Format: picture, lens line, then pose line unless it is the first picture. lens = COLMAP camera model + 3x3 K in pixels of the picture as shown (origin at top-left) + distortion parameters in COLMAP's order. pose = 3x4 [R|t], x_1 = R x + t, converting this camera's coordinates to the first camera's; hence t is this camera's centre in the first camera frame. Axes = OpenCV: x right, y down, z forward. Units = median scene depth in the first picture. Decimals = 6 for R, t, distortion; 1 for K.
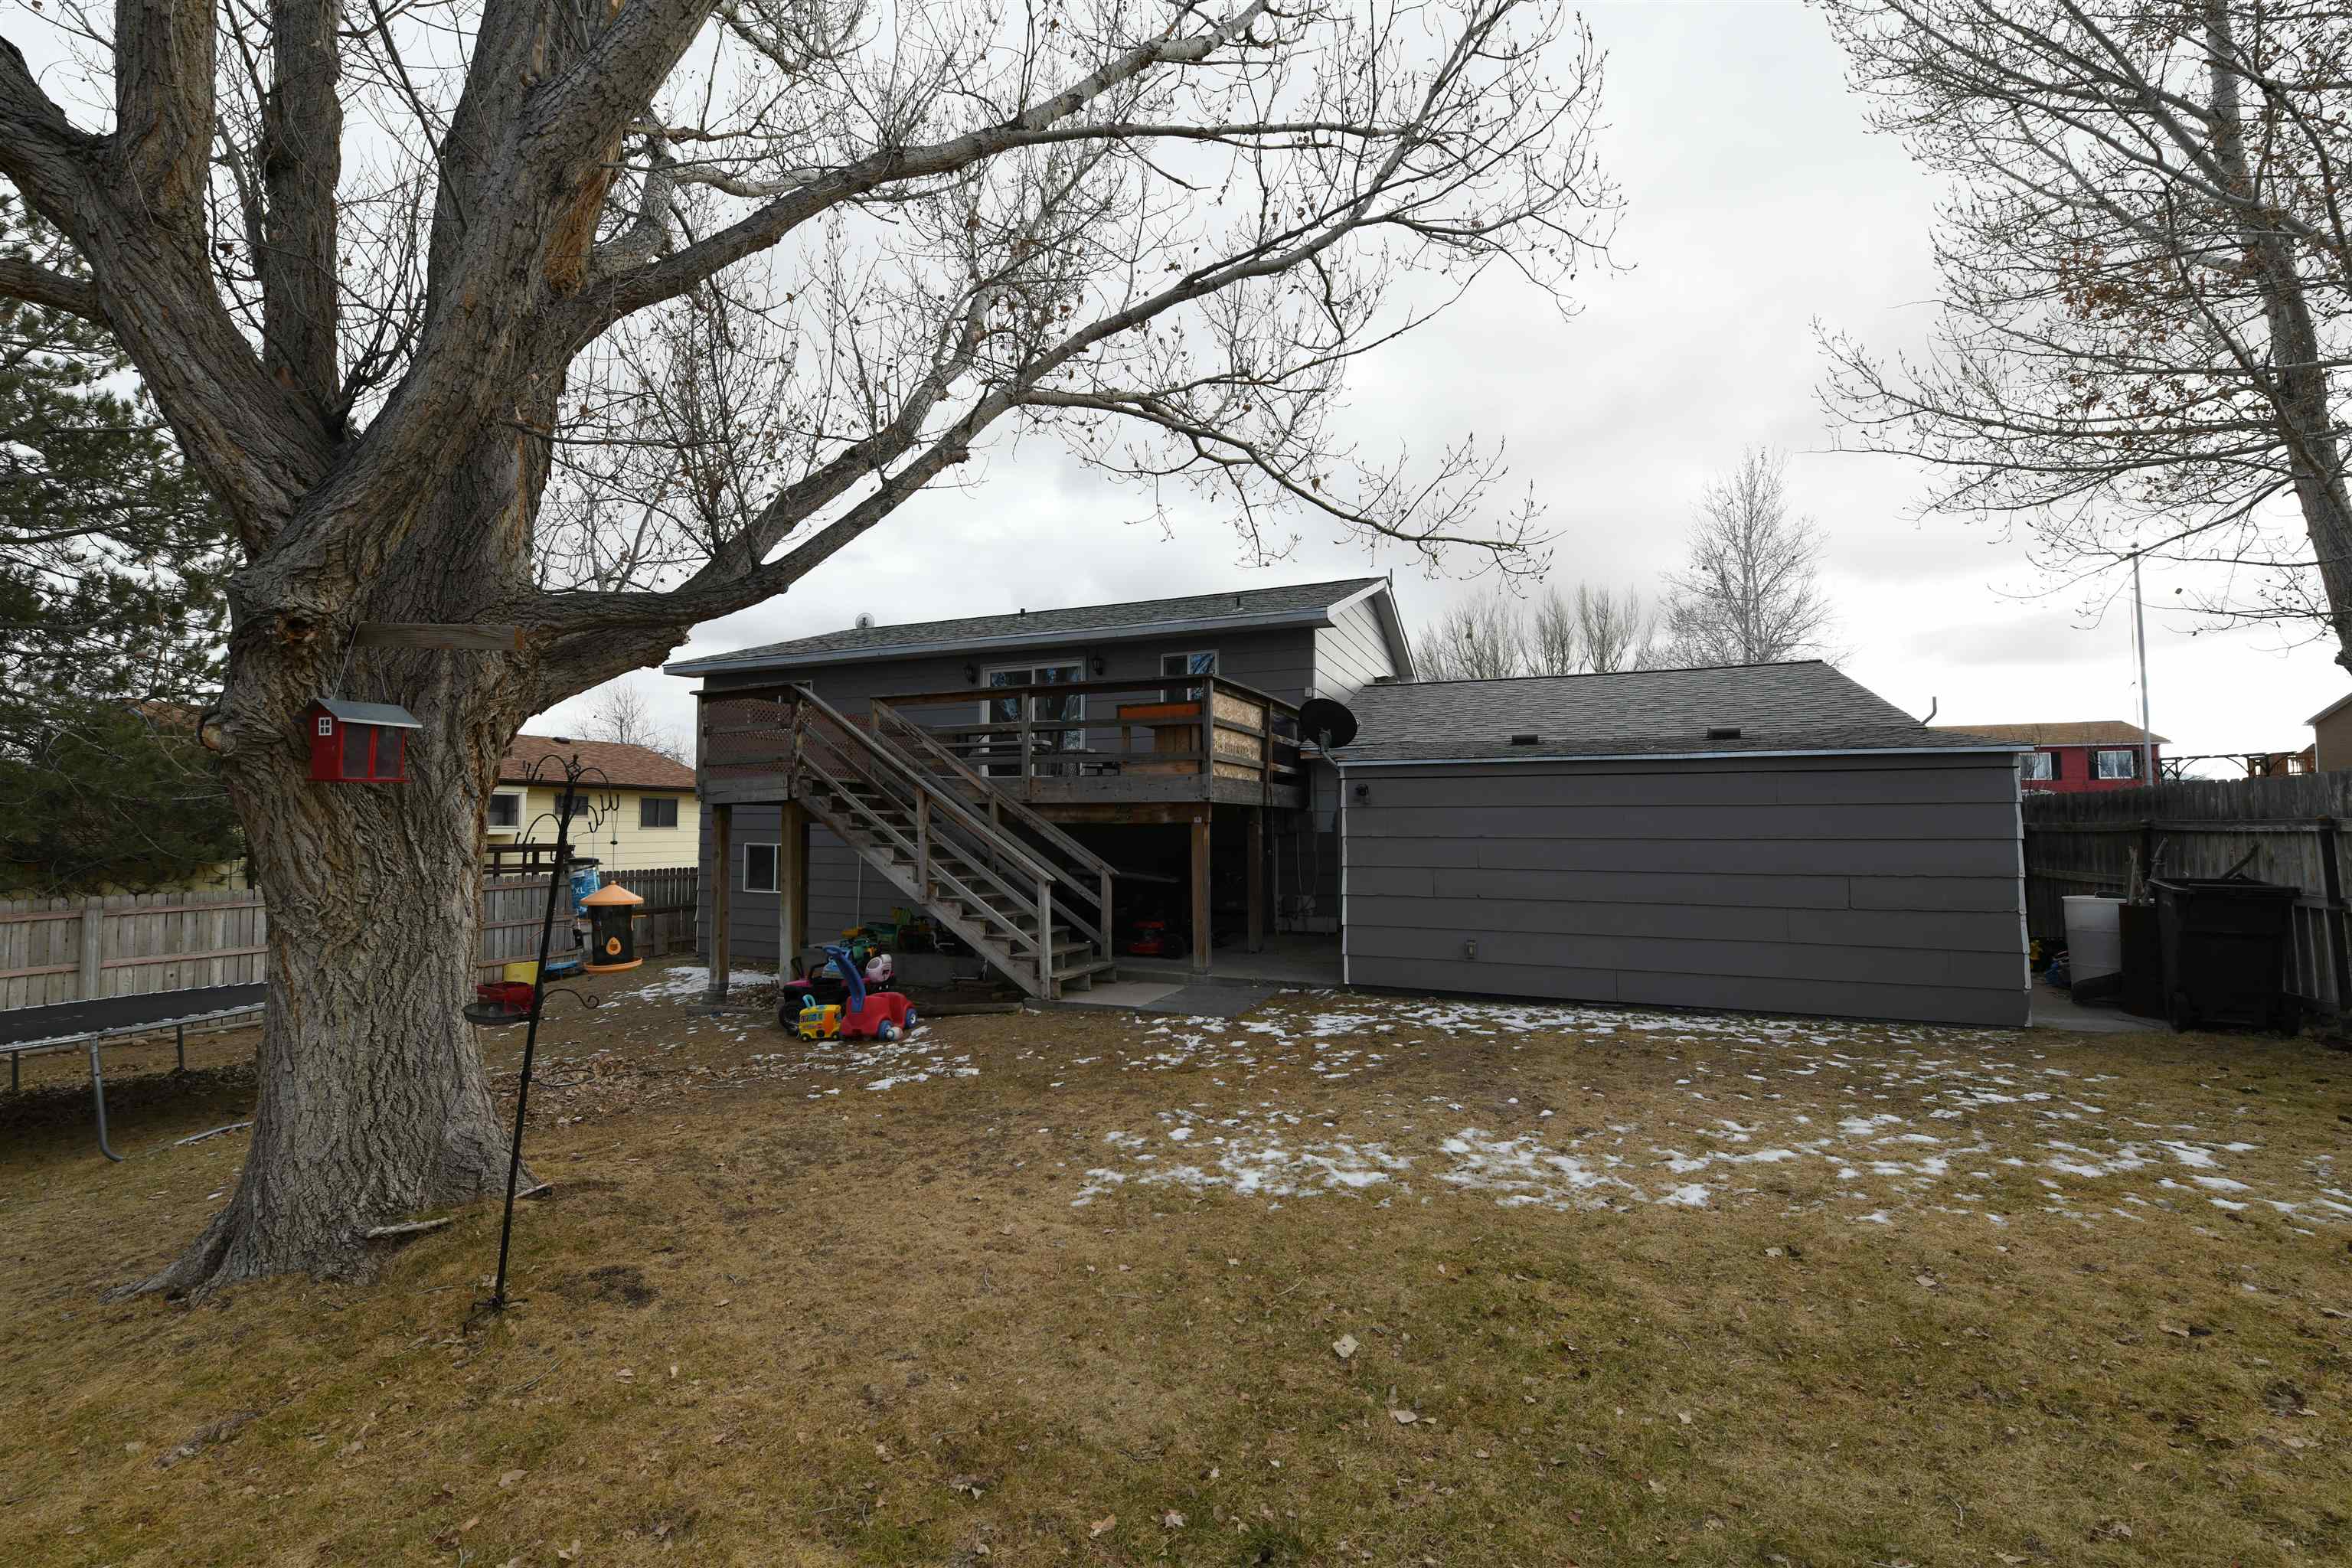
lens RADIAL K [[909.9, 0, 1176.0], [0, 909.9, 784.0], [0, 0, 1]] dist [-0.025186, -0.000802]
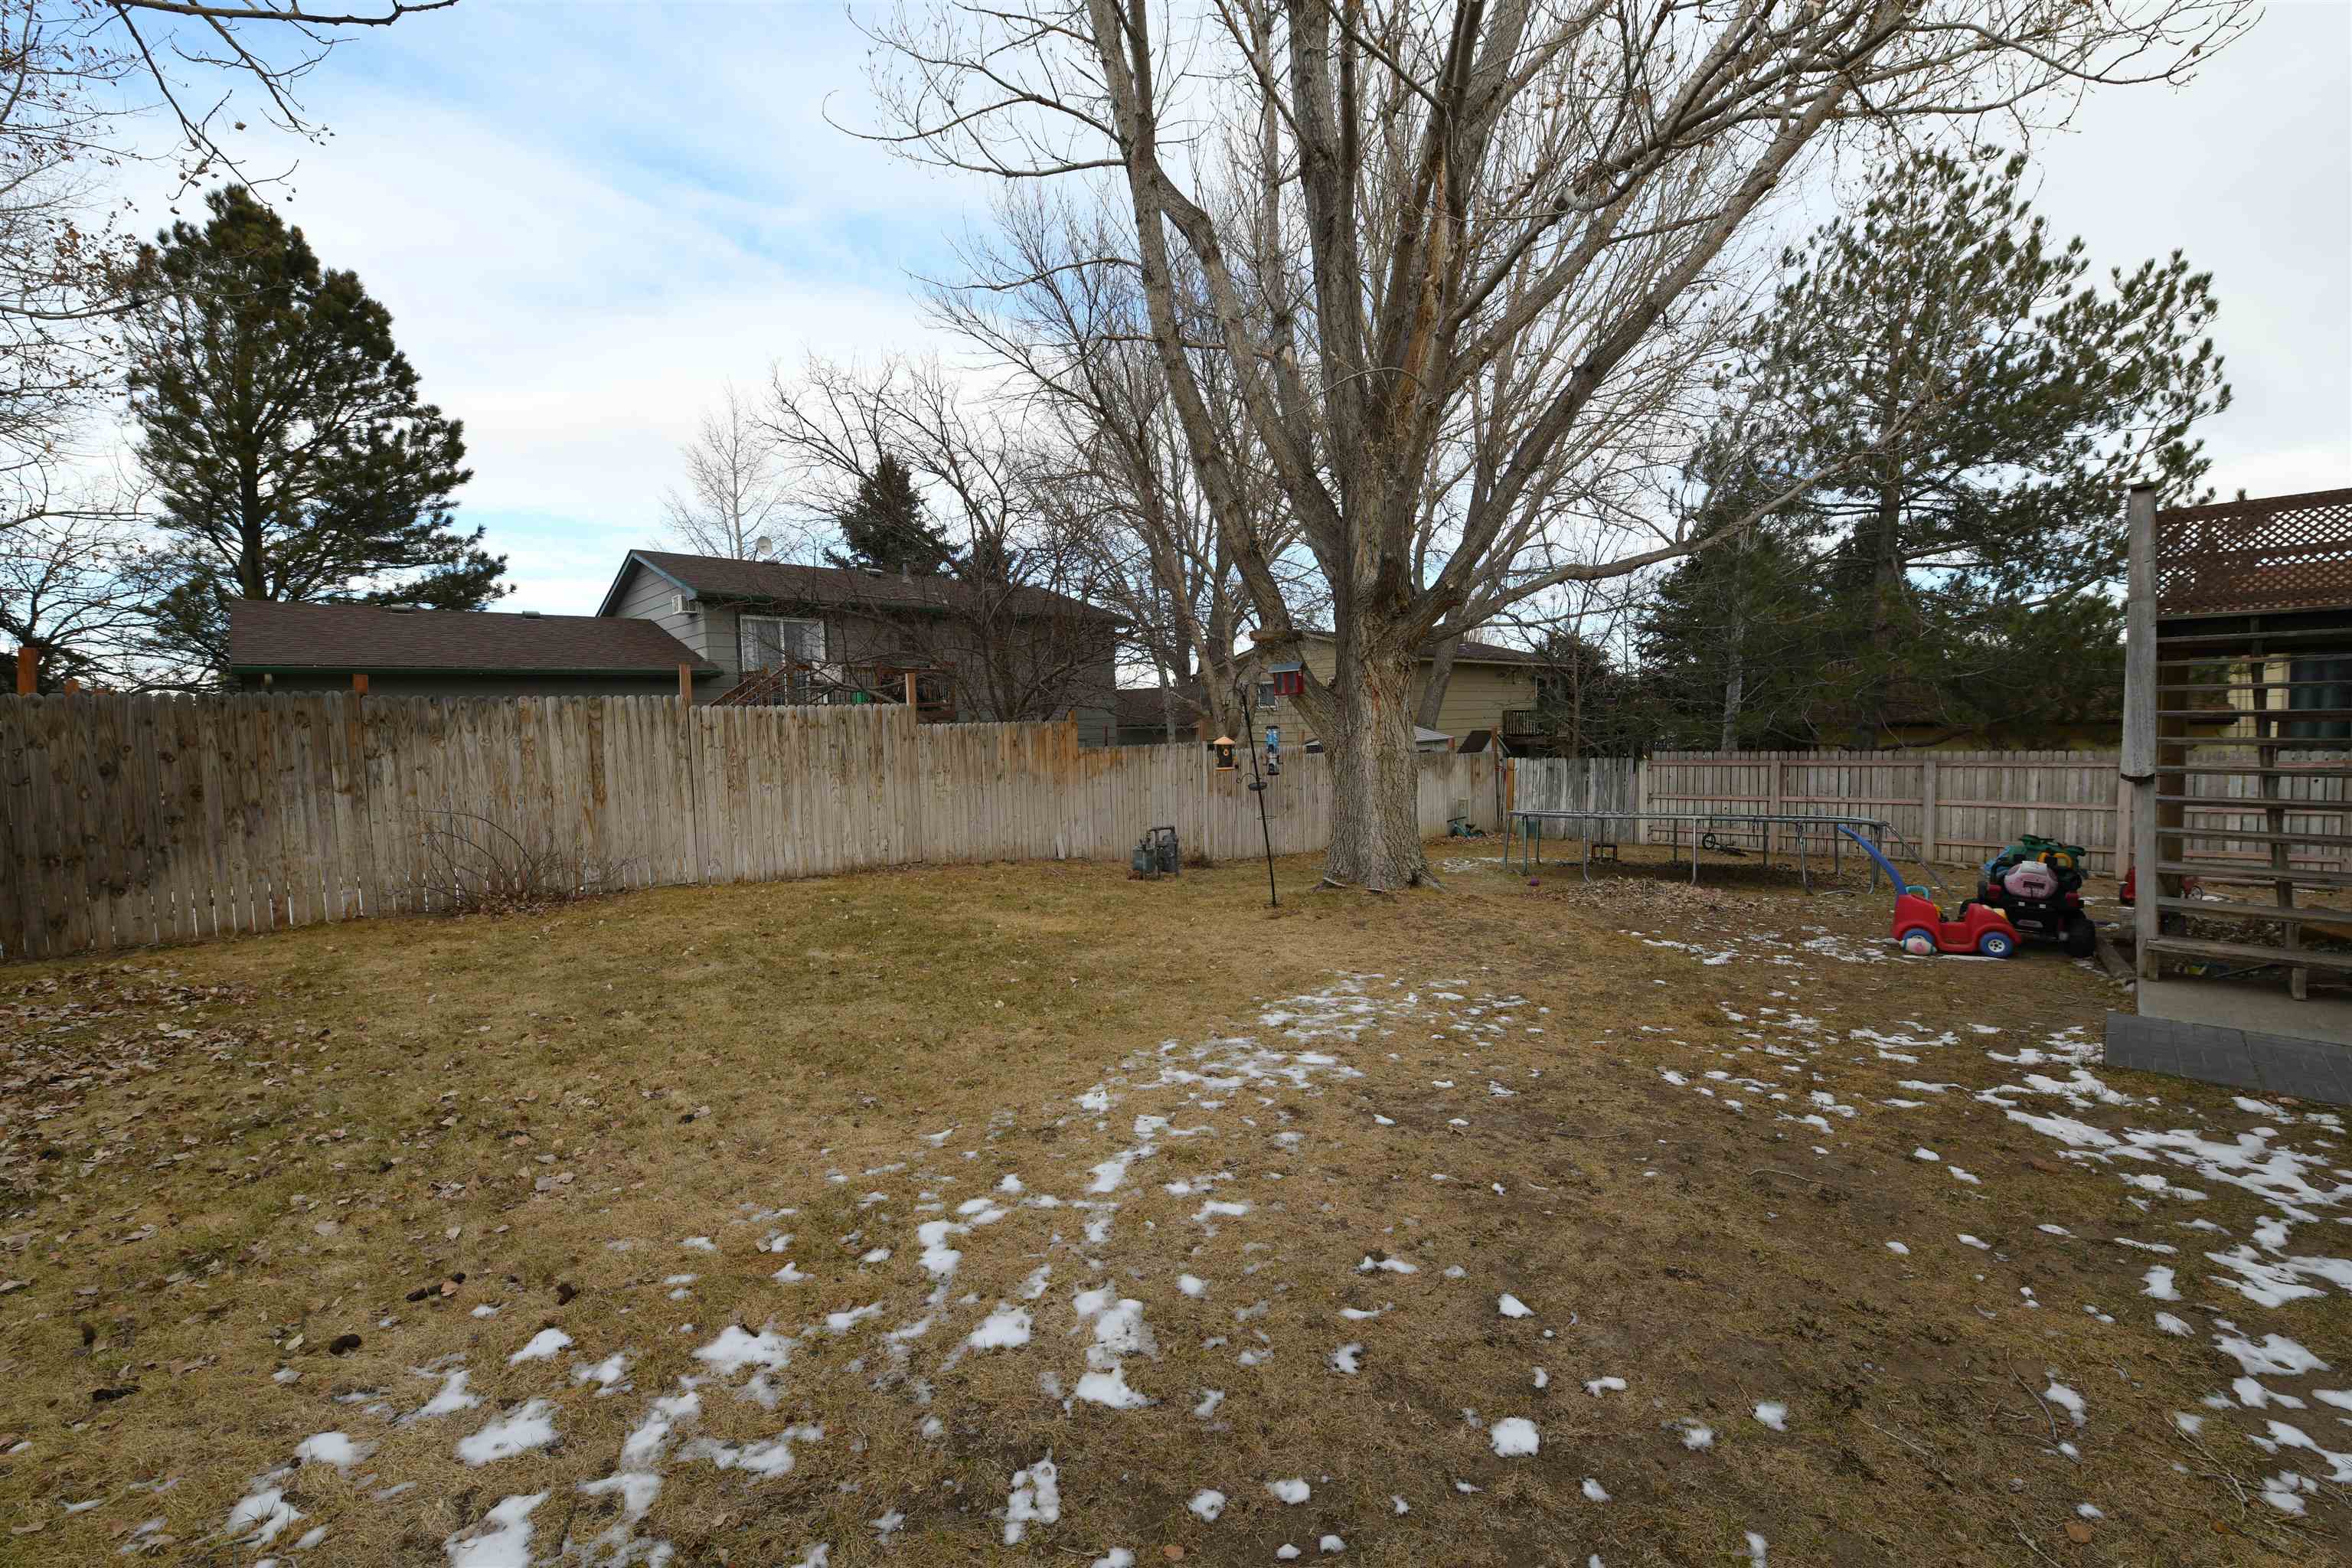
lens RADIAL K [[909.9, 0, 1176.0], [0, 909.9, 784.0], [0, 0, 1]] dist [-0.025186, -0.000802]
pose [[-0.375267, 0.075485, -0.923838, 1.243676], [0.073269, 0.995976, 0.051617, 0.075336], [0.924016, -0.048318, -0.379288, 1.297714]]
